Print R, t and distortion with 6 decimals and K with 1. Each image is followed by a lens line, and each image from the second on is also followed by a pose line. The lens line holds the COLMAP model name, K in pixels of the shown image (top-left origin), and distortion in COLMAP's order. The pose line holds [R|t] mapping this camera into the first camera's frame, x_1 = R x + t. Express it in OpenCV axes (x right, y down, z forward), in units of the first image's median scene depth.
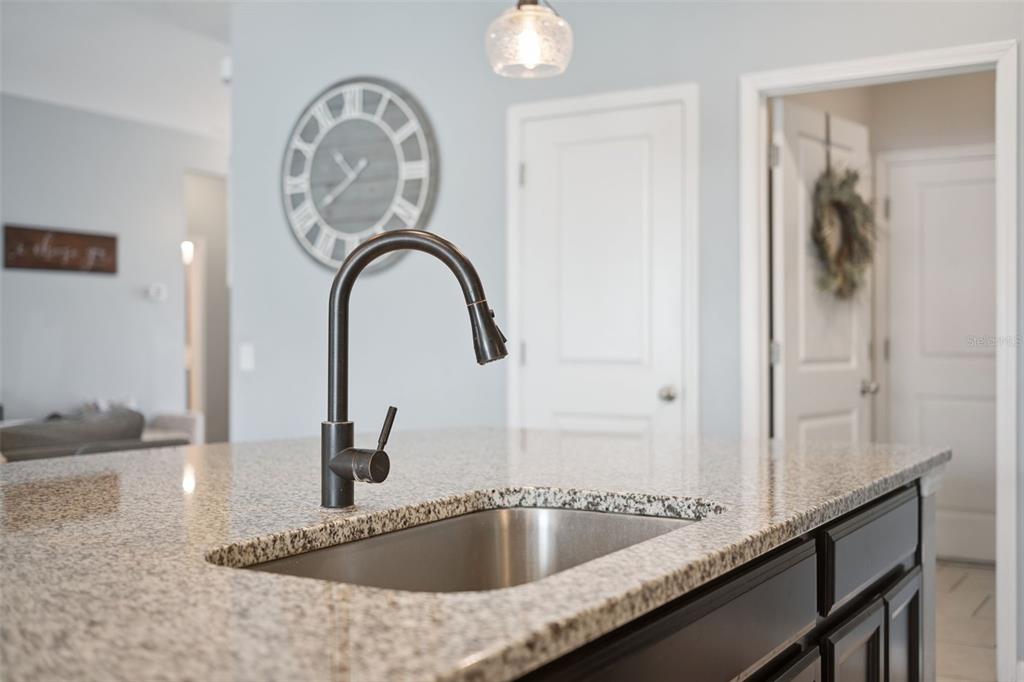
lens RADIAL K [[1114.8, 0, 512.0], [0, 1114.8, 341.0], [0, 0, 1]] dist [0.006908, 0.006379]
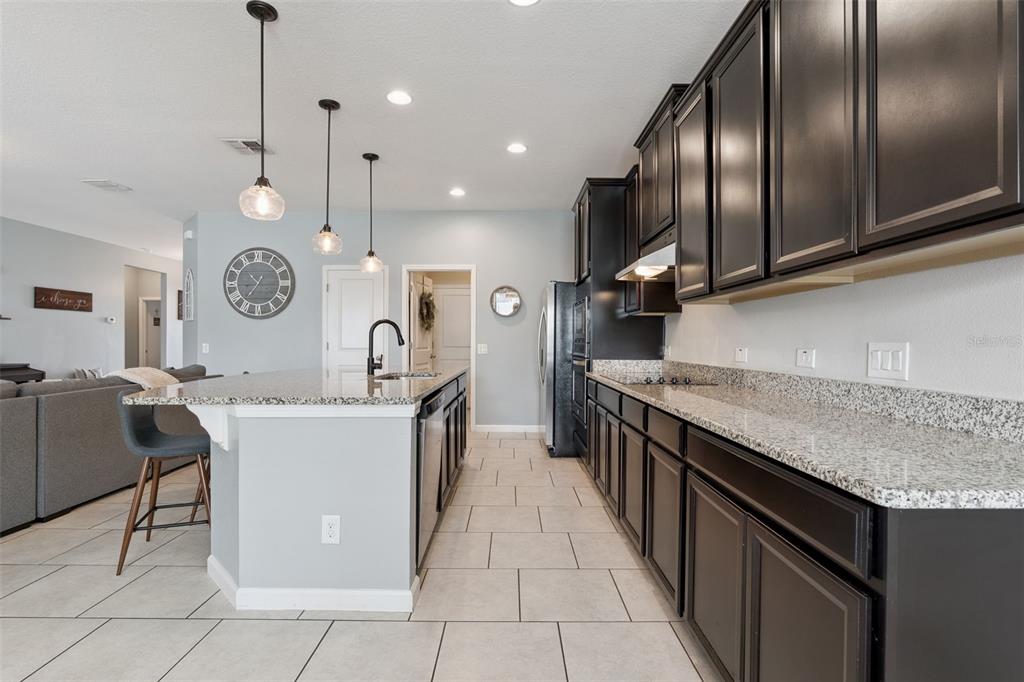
lens RADIAL K [[474.9, 0, 512.0], [0, 474.9, 341.0], [0, 0, 1]] dist [-0.027855, 0.006619]
pose [[0.852623, 0.004636, 0.522505, -0.225208], [-0.002053, 0.999983, -0.005523, 0.002808], [-0.522522, 0.003636, 0.852618, -0.352470]]
